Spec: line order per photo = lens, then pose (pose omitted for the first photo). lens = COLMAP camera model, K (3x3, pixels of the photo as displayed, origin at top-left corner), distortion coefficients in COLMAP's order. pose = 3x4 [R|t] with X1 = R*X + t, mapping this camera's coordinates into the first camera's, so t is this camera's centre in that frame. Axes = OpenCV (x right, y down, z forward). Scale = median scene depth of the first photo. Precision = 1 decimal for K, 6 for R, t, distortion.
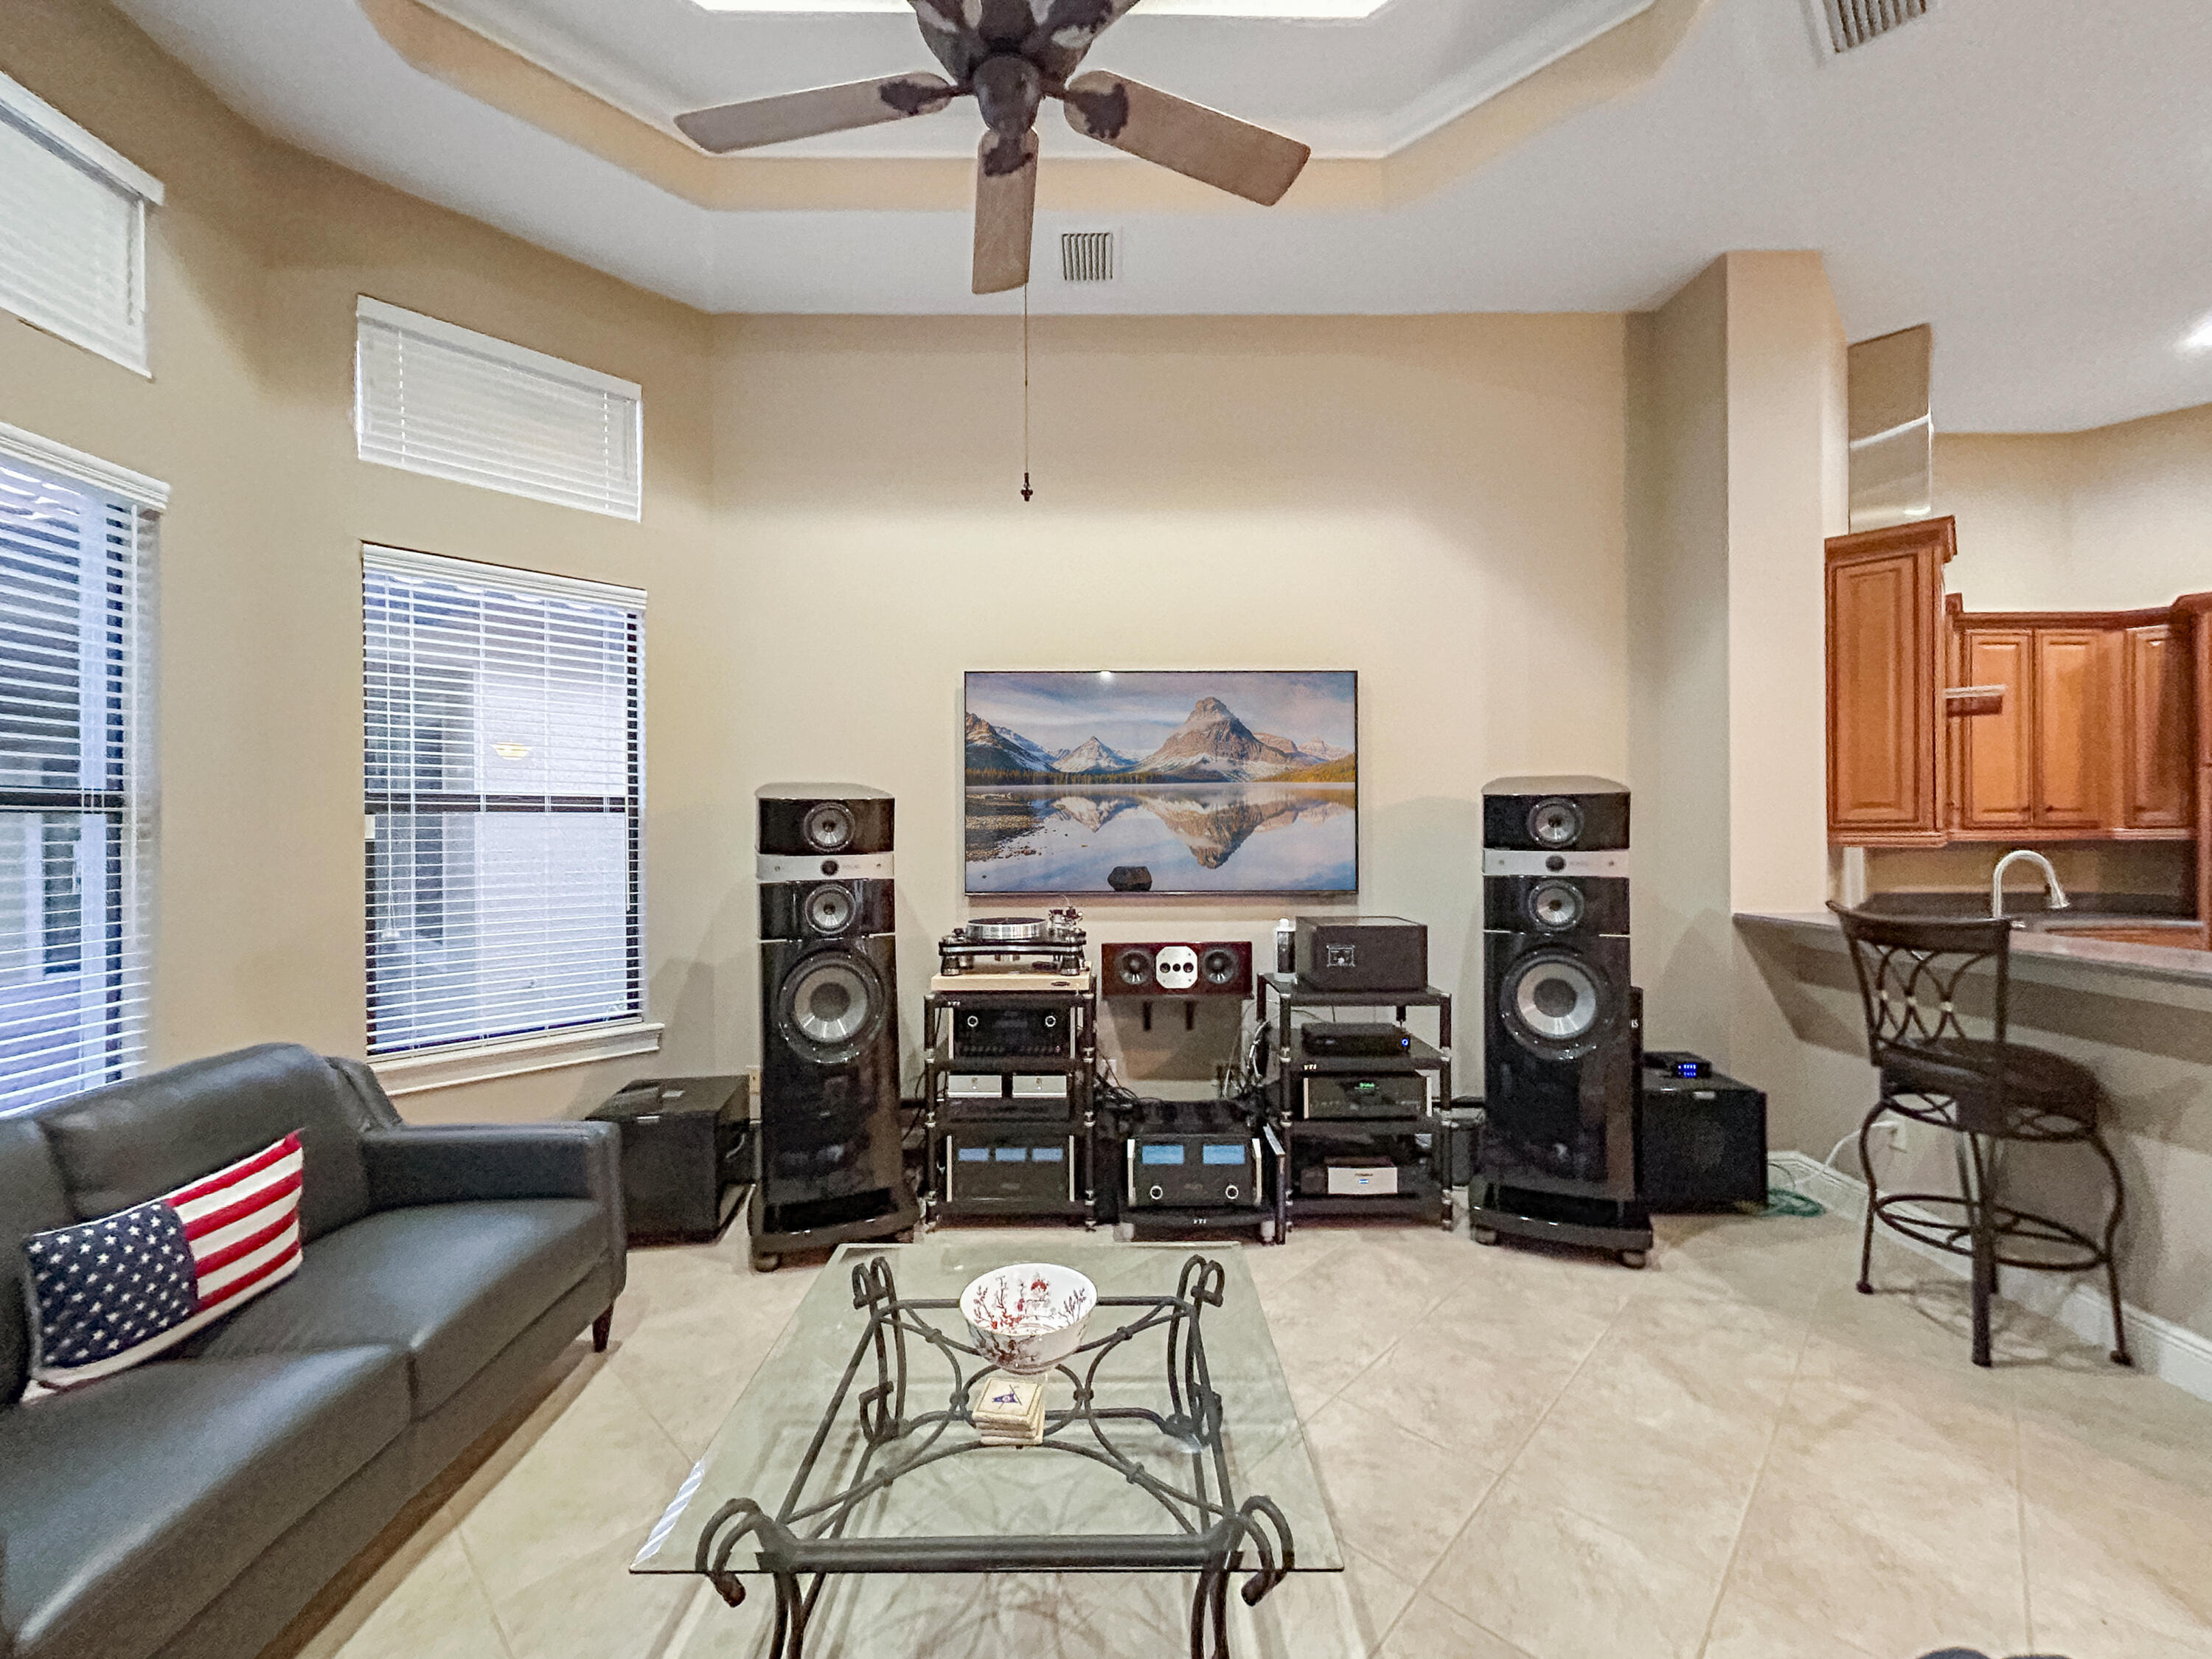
lens RADIAL K [[901.5, 0, 1102.3], [0, 901.5, 826.2], [0, 0, 1]] dist [0.000753, -0.000064]
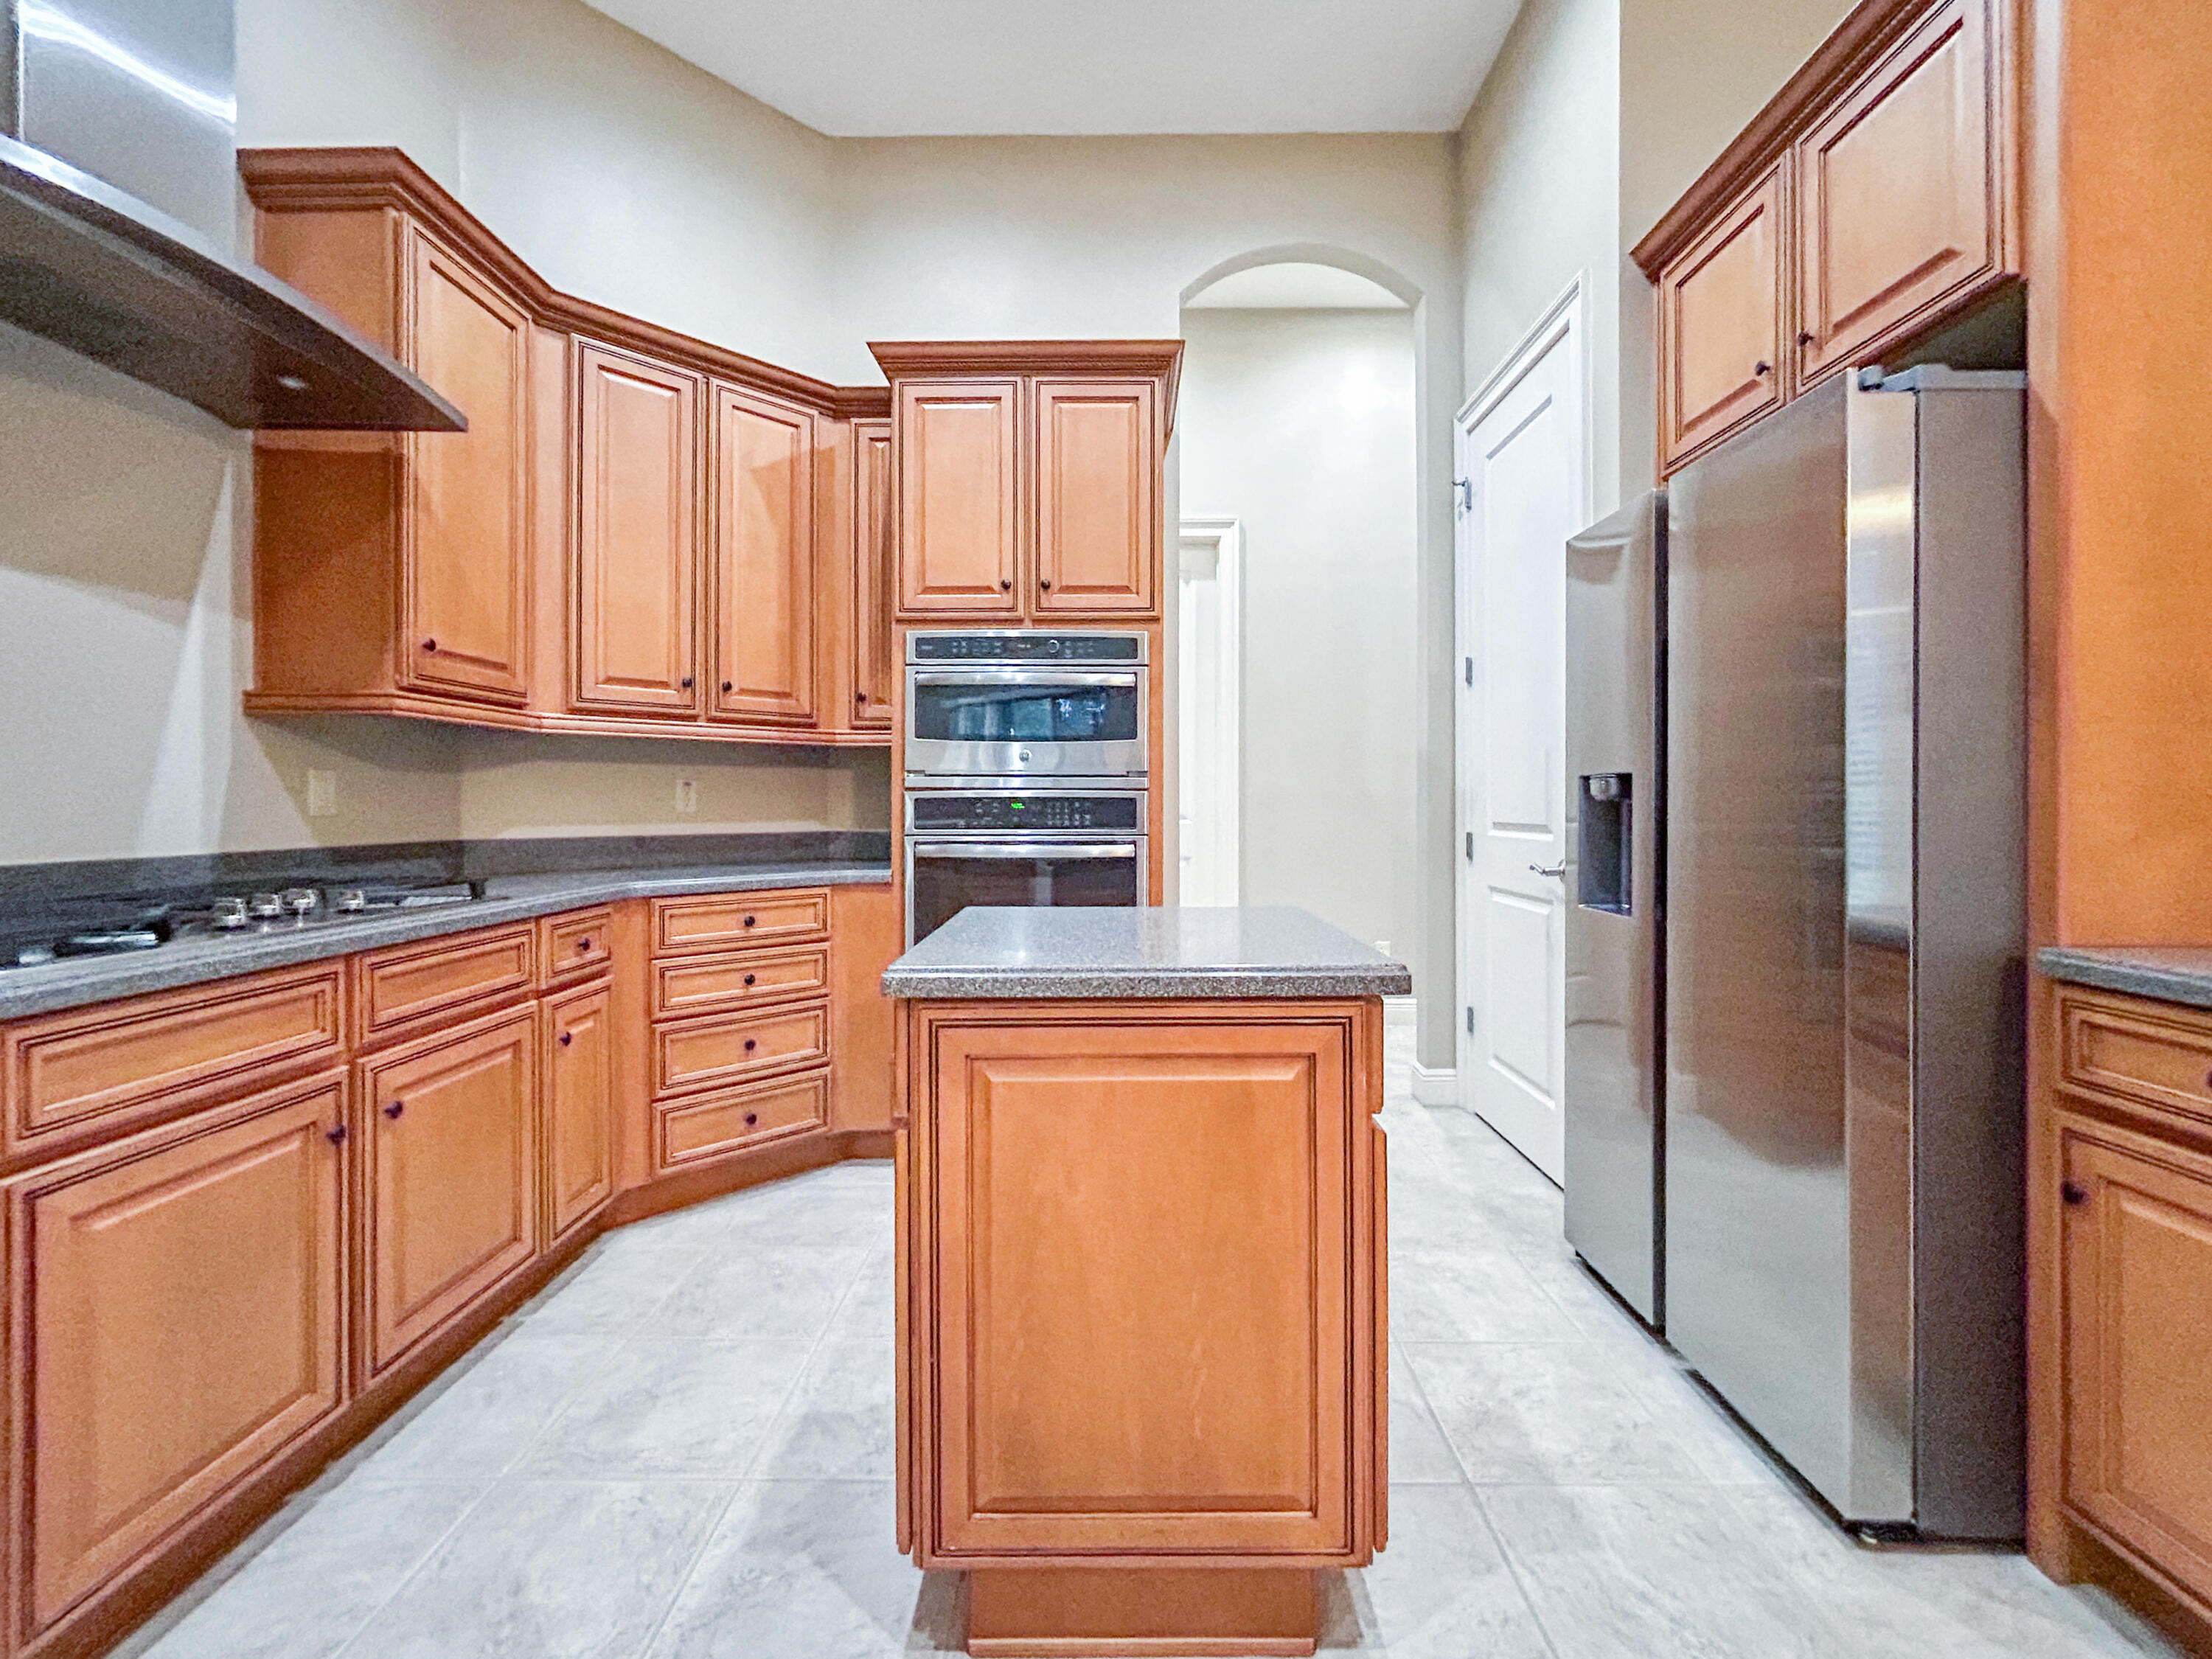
lens RADIAL K [[934.1, 0, 1114.5], [0, 934.1, 799.8], [0, 0, 1]] dist [0.002606, 0.000362]
pose [[0.720768, 0.007438, 0.693137, 1.144344], [-0.006727, 0.999970, -0.003736, 0.076211], [-0.693144, -0.001970, 0.720796, 0.549493]]
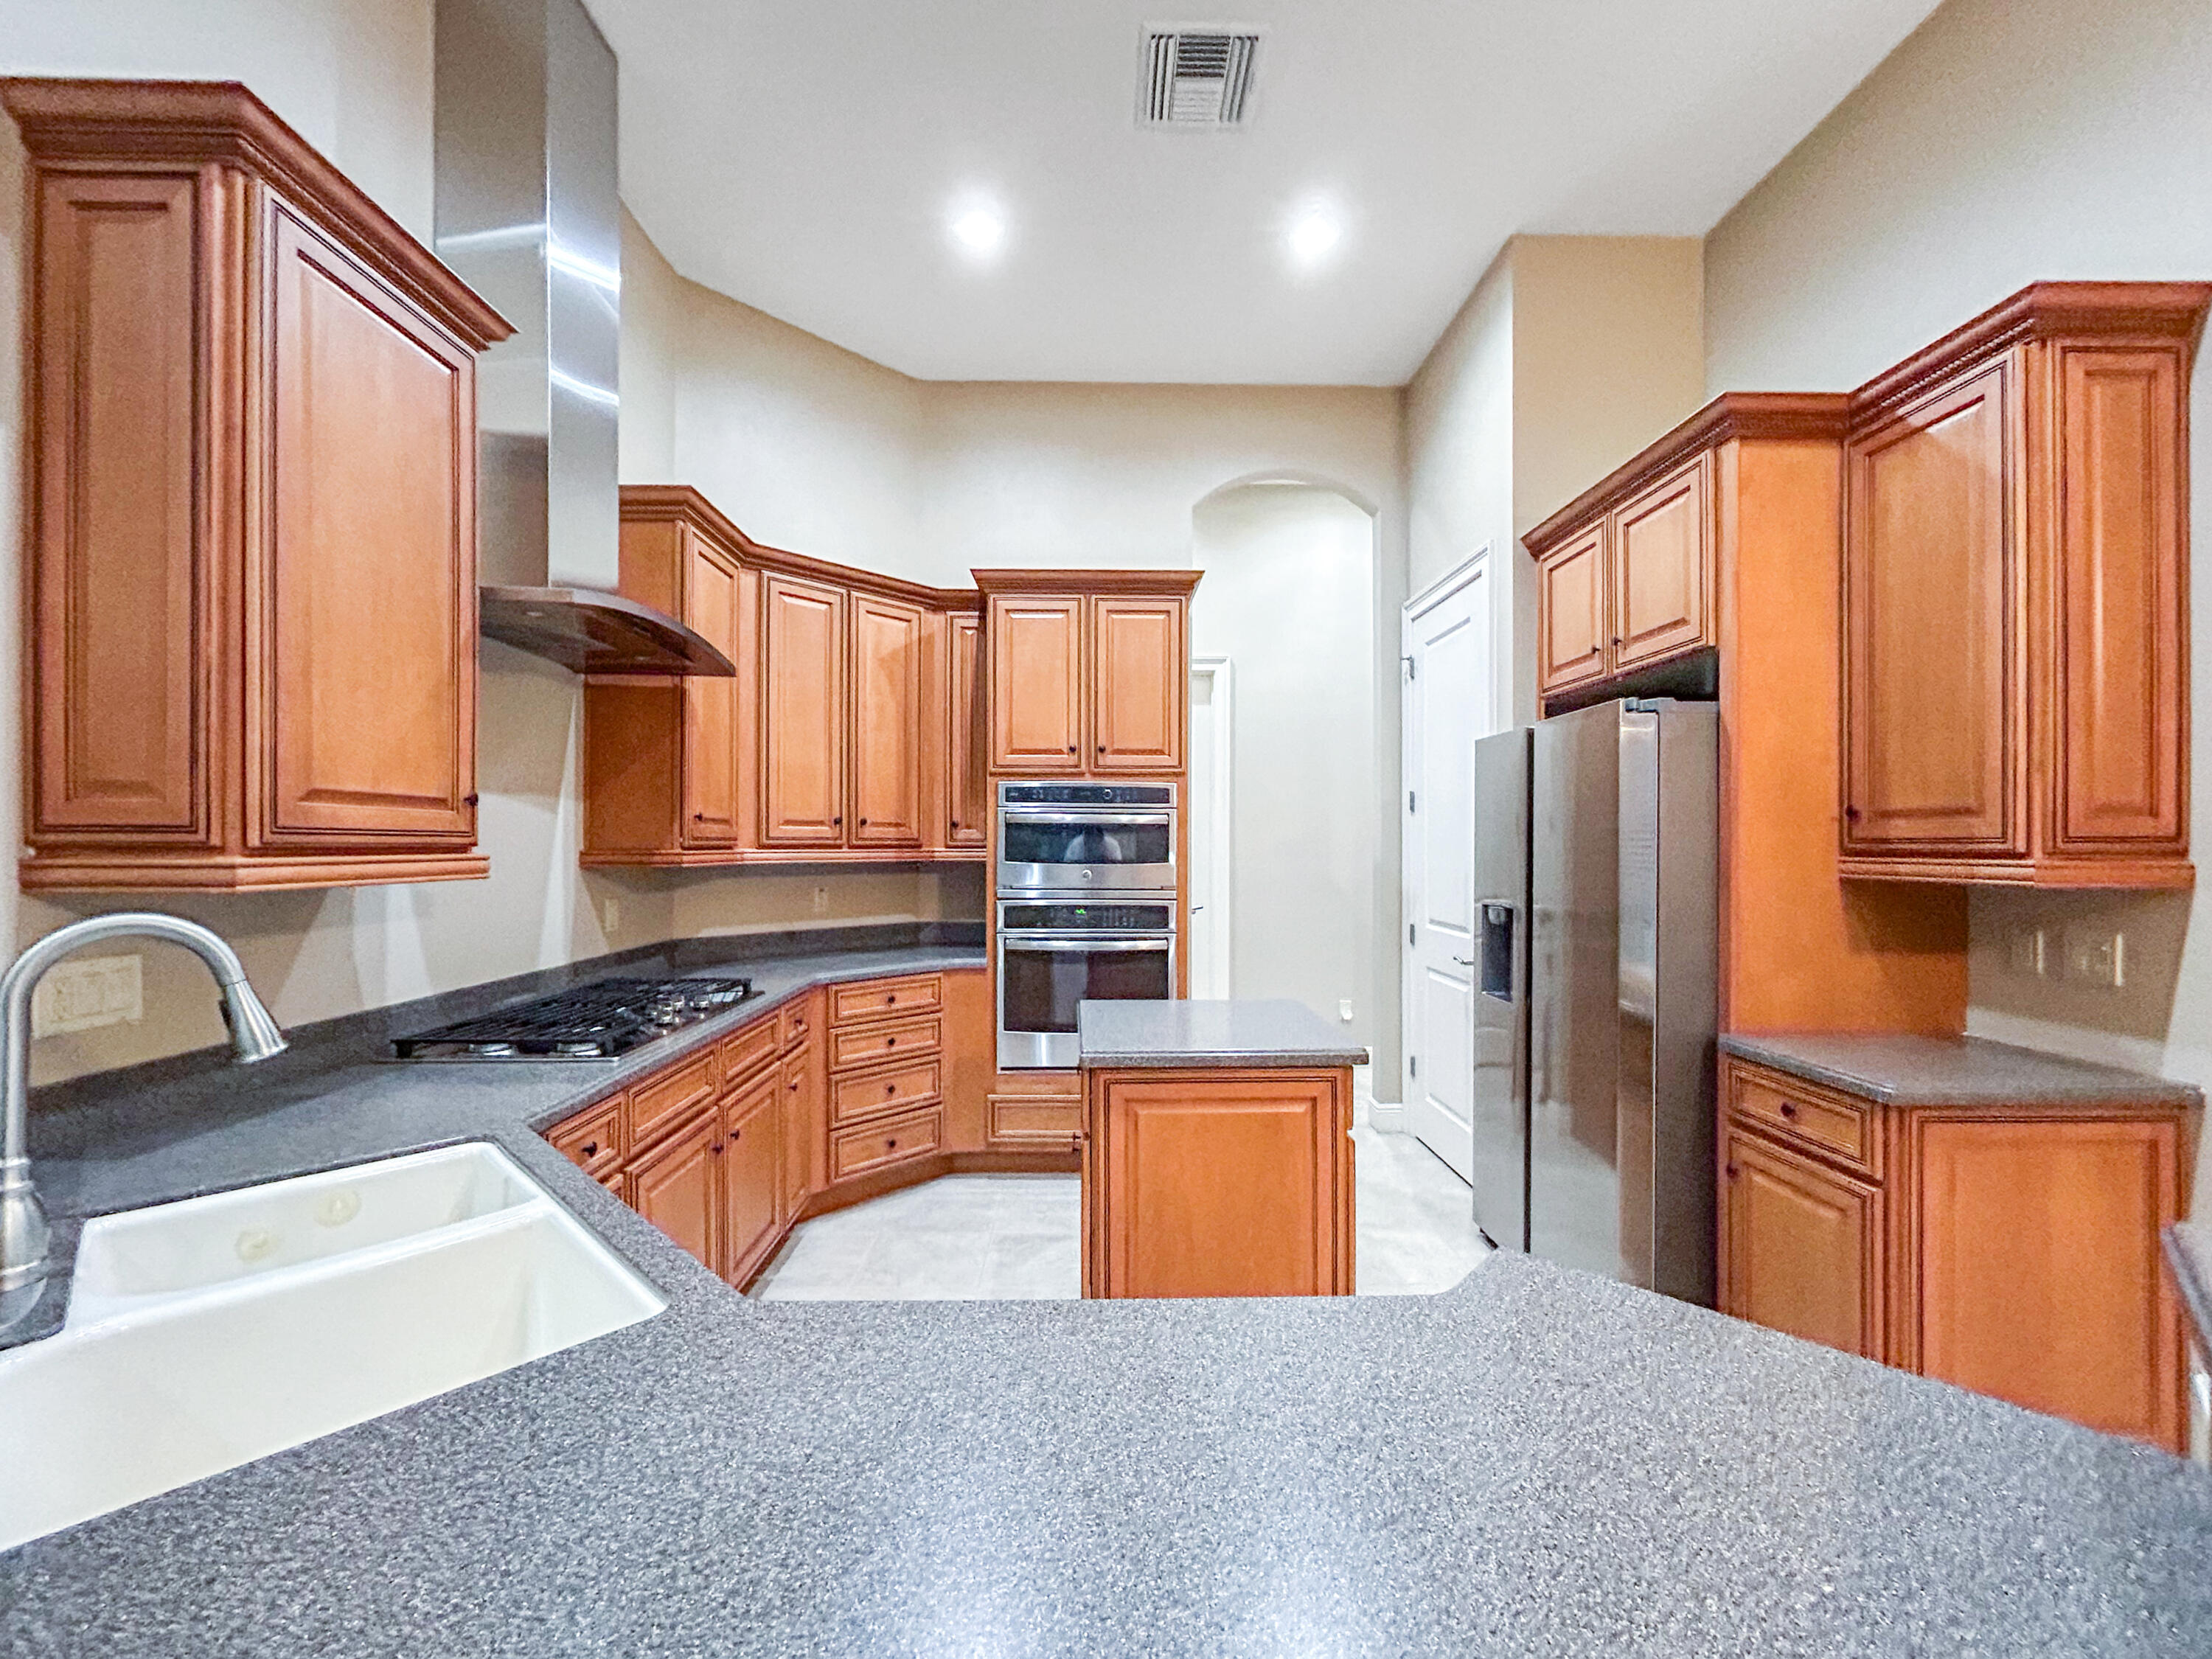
lens RADIAL K [[913.4, 0, 1108.9], [0, 913.4, 841.6], [0, 0, 1]] dist [0.002342, 0.000317]
pose [[0.698689, 0.009361, 0.715364, 0.890601], [-0.009780, 0.999946, -0.003533, -0.002590], [-0.715358, -0.004528, 0.698743, 0.413415]]
